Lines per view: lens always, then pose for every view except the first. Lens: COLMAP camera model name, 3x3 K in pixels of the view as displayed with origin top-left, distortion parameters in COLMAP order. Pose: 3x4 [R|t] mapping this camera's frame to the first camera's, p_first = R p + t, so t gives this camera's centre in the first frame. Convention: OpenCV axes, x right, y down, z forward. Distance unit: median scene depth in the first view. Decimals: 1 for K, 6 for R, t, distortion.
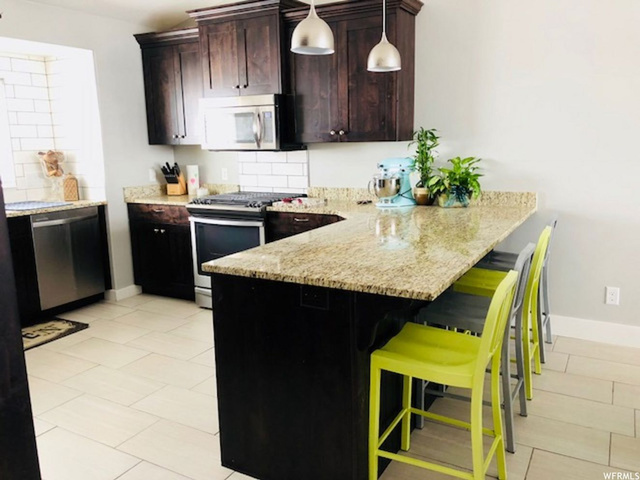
lens RADIAL K [[522.0, 0, 318.6], [0, 522.0, 241.7], [0, 0, 1]] dist [0.017661, -0.002840]
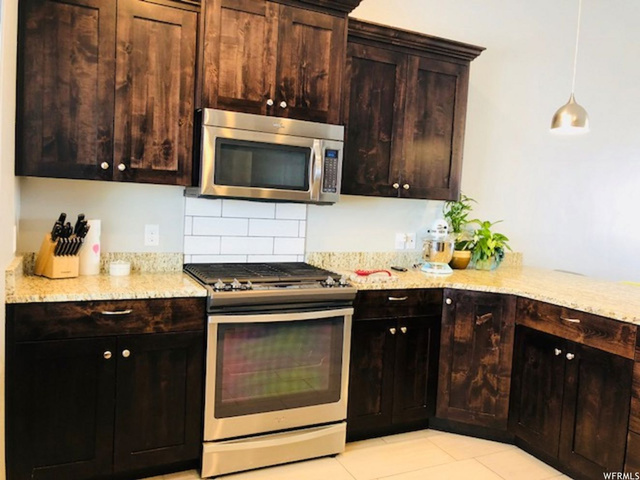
lens RADIAL K [[522.0, 0, 319.6], [0, 522.0, 235.3], [0, 0, 1]] dist [0.017661, -0.002840]
pose [[0.566884, -0.011935, 0.823711, -0.630145], [0.094417, 0.994247, -0.050572, -0.092563], [-0.818369, 0.106441, 0.564750, 0.582991]]
